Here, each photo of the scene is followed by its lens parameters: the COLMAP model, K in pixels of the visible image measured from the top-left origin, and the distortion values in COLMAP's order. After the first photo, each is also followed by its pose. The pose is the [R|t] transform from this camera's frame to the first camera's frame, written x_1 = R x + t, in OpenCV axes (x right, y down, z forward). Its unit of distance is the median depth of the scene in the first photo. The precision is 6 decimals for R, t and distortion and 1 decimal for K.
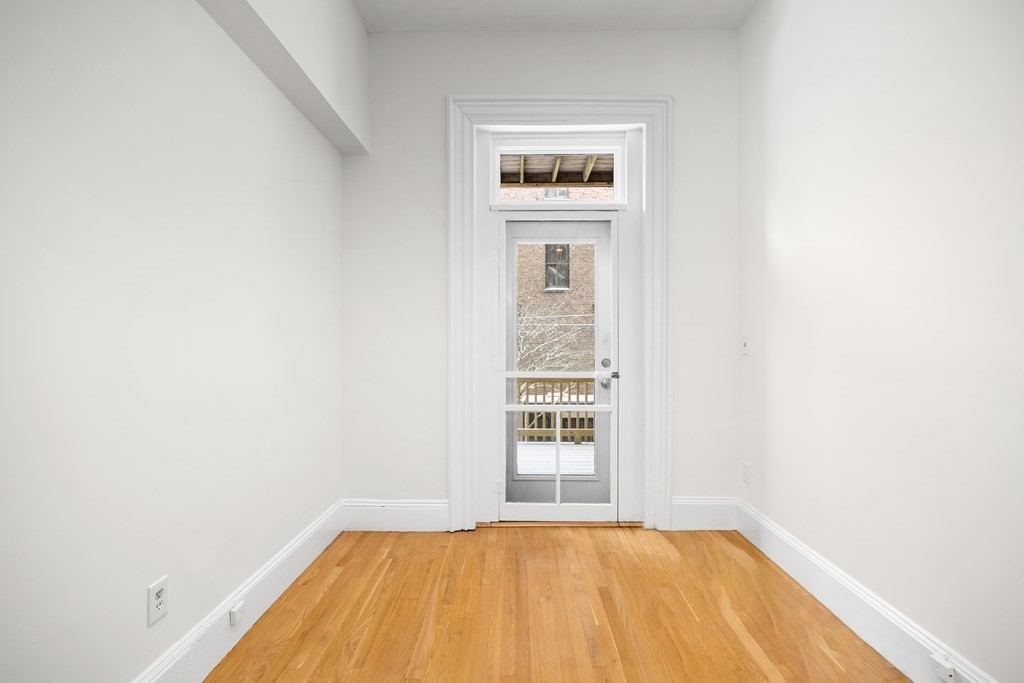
lens RADIAL K [[467.3, 0, 509.2], [0, 467.3, 340.8], [0, 0, 1]] dist [-0.004372, -0.000024]
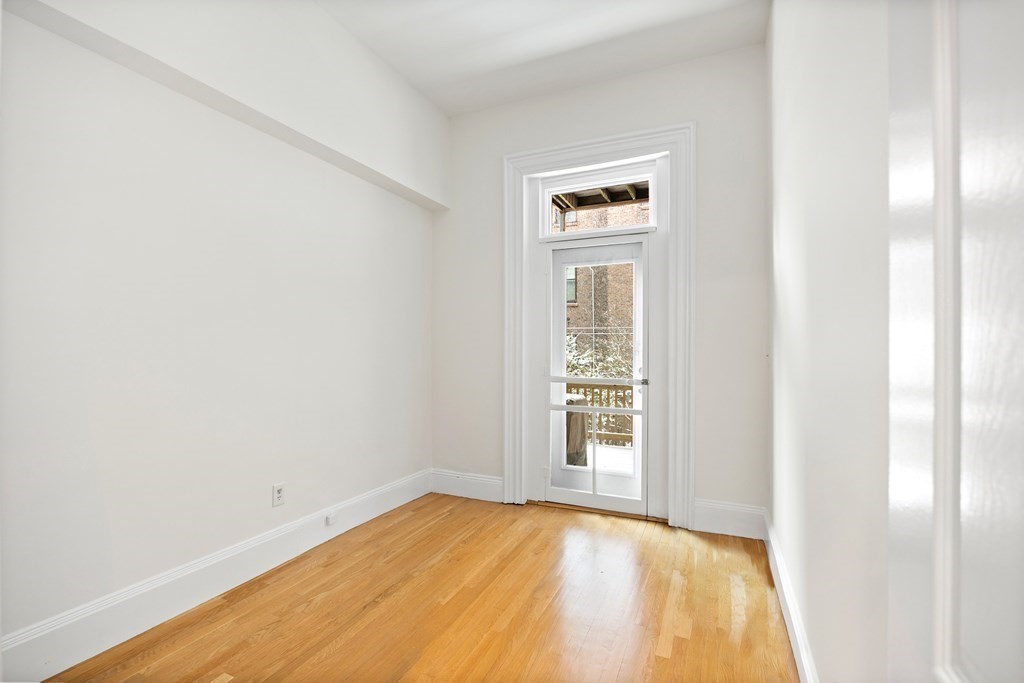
lens RADIAL K [[467.3, 0, 503.0], [0, 467.3, 346.9], [0, 0, 1]] dist [-0.004372, -0.000024]
pose [[0.911851, -0.001131, -0.410520, 0.384836], [-0.001848, 0.999975, -0.006860, -0.001417], [0.410518, 0.007014, 0.911826, -0.145310]]
